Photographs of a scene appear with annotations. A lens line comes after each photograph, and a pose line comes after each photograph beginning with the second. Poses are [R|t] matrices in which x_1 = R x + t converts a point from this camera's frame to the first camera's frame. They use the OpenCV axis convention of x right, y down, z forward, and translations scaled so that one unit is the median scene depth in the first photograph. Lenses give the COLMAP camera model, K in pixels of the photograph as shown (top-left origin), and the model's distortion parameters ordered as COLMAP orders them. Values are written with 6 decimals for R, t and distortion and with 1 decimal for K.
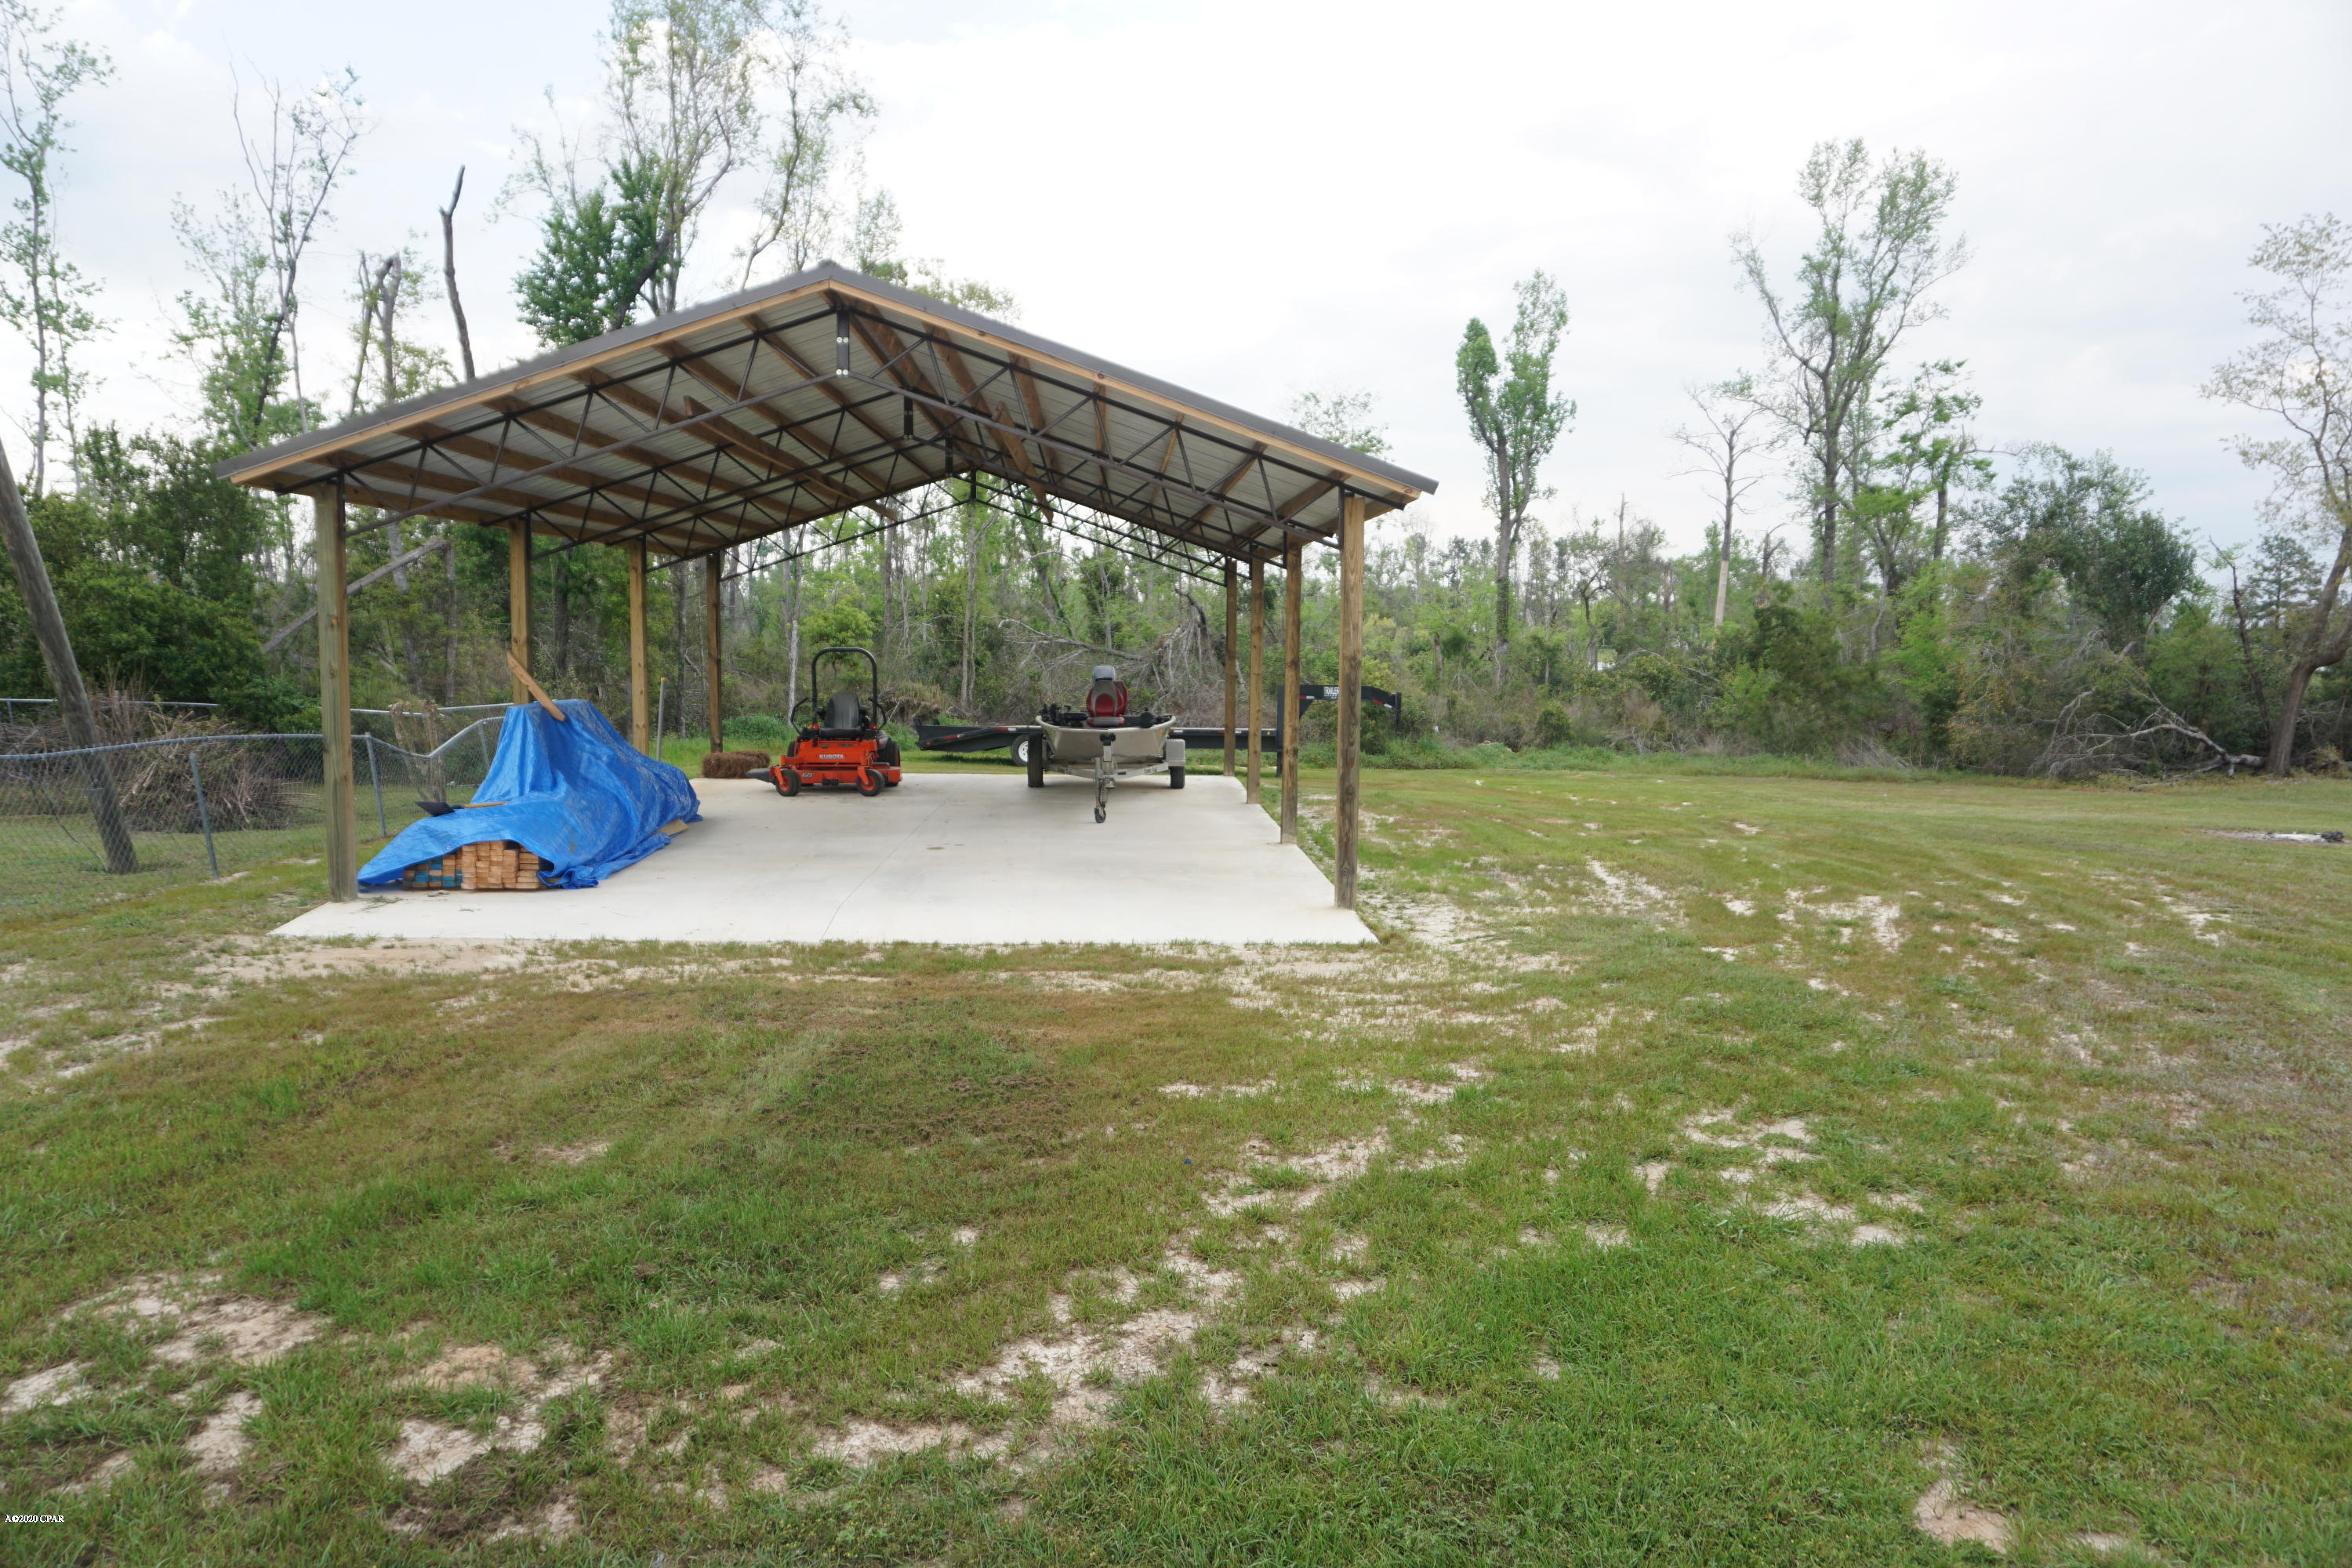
lens RADIAL K [[1569.2, 0, 1176.0], [0, 1569.2, 784.0], [0, 0, 1]] dist [-0.070010, 0.051195]
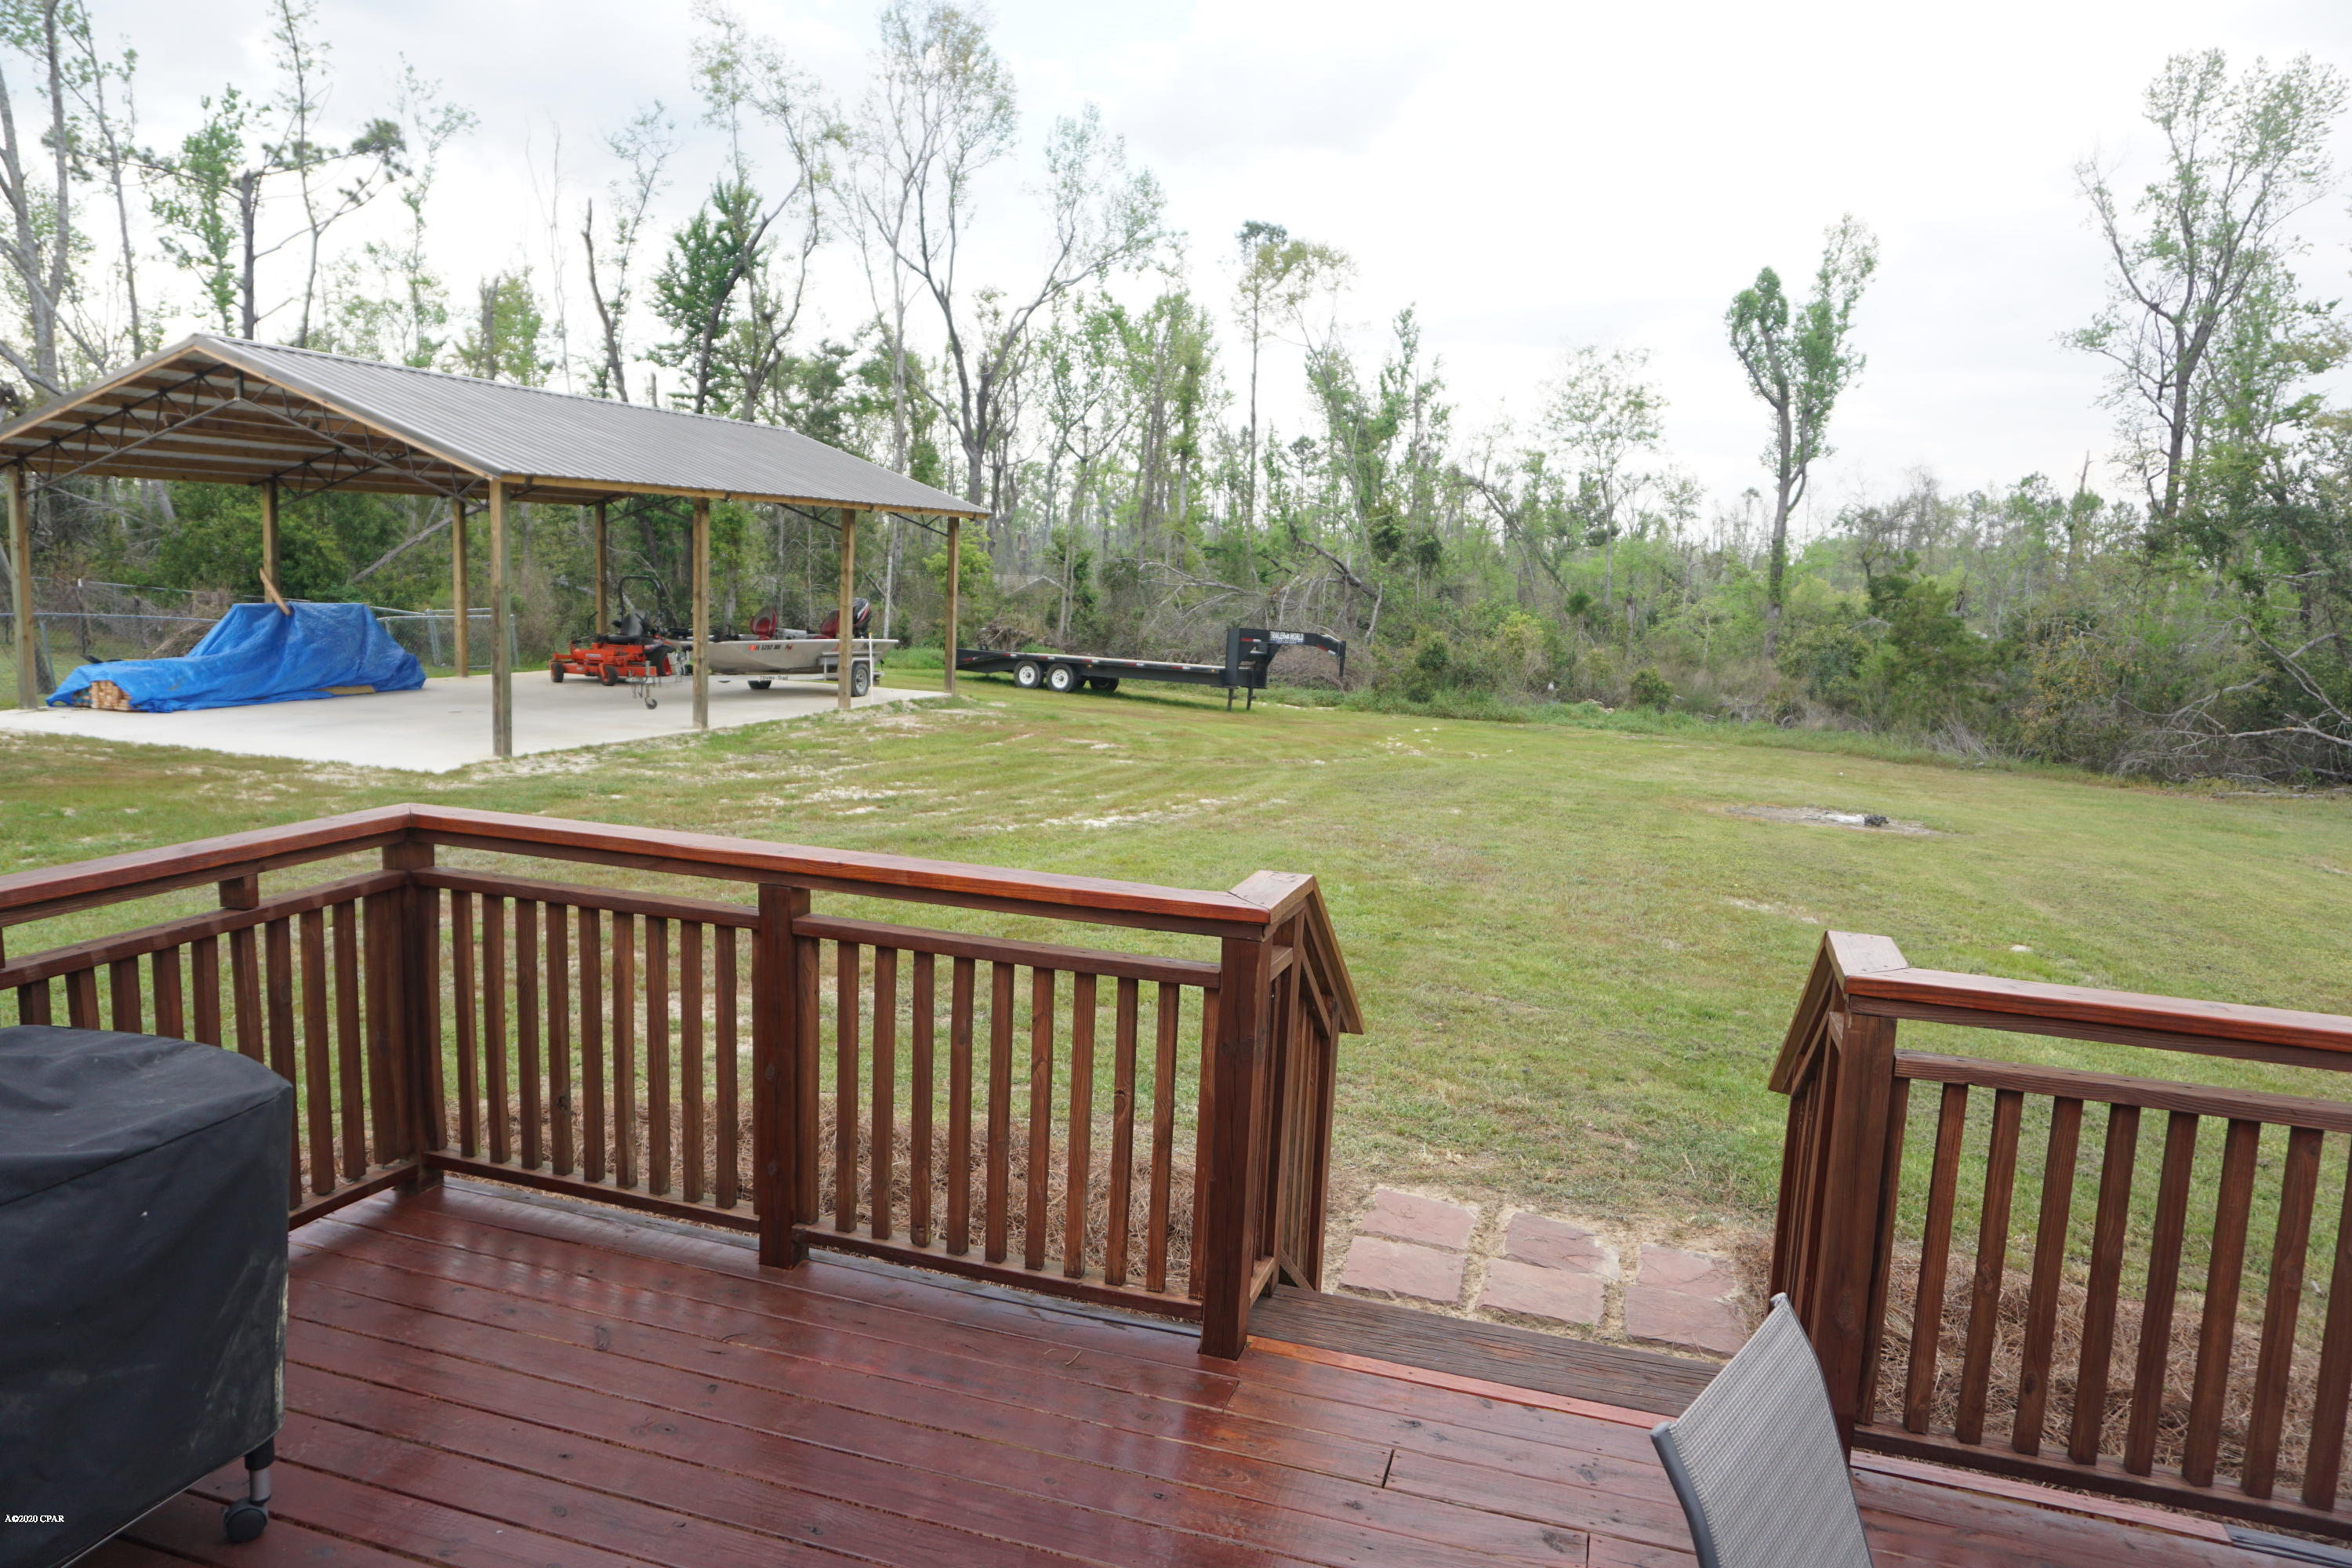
lens RADIAL K [[1569.2, 0, 1176.0], [0, 1569.2, 784.0], [0, 0, 1]] dist [-0.070010, 0.051195]
pose [[0.937954, 0.080747, -0.337228, 0.207022], [-0.068882, 0.996516, 0.047021, -0.001533], [0.339850, -0.020874, 0.940248, -0.029203]]
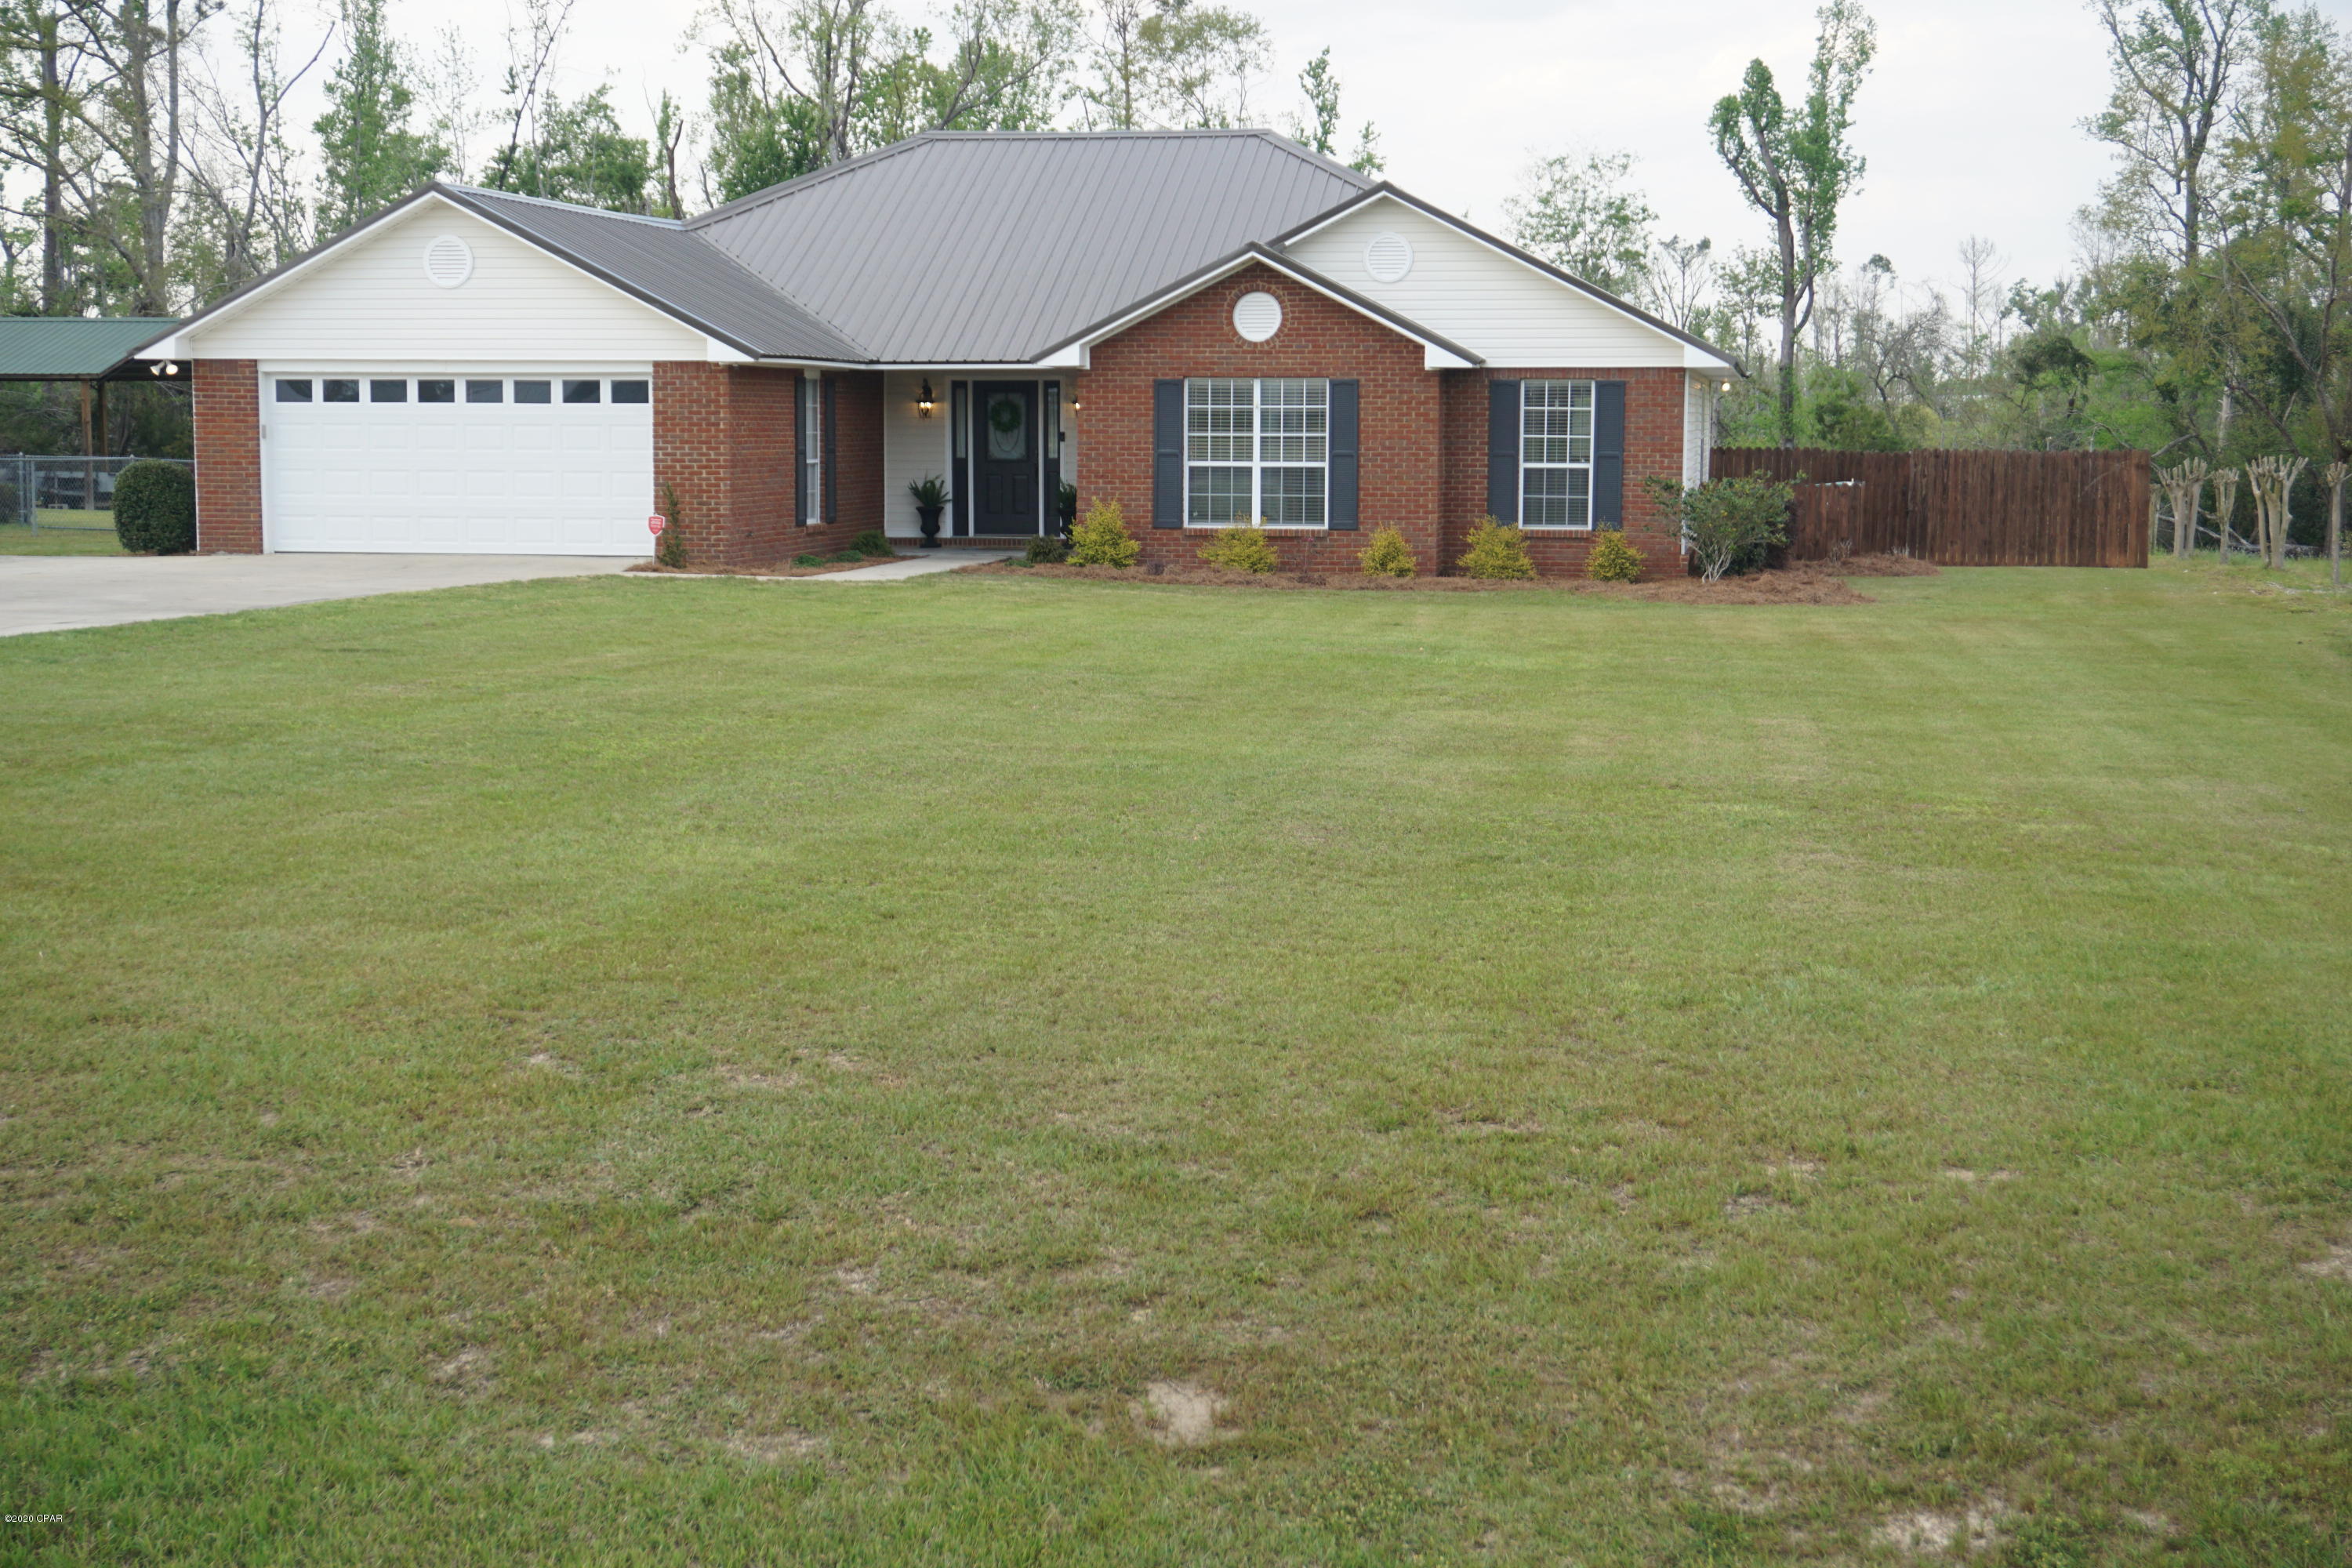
lens RADIAL K [[3189.9, 0, 1169.0], [0, 3189.9, 729.5], [0, 0, 1]] dist [0.054102, -0.013635]
pose [[0.972018, 0.016015, -0.234362, 0.310877], [-0.017054, 0.999852, -0.002409, 0.080121], [0.234288, 0.006339, 0.972146, -0.814624]]
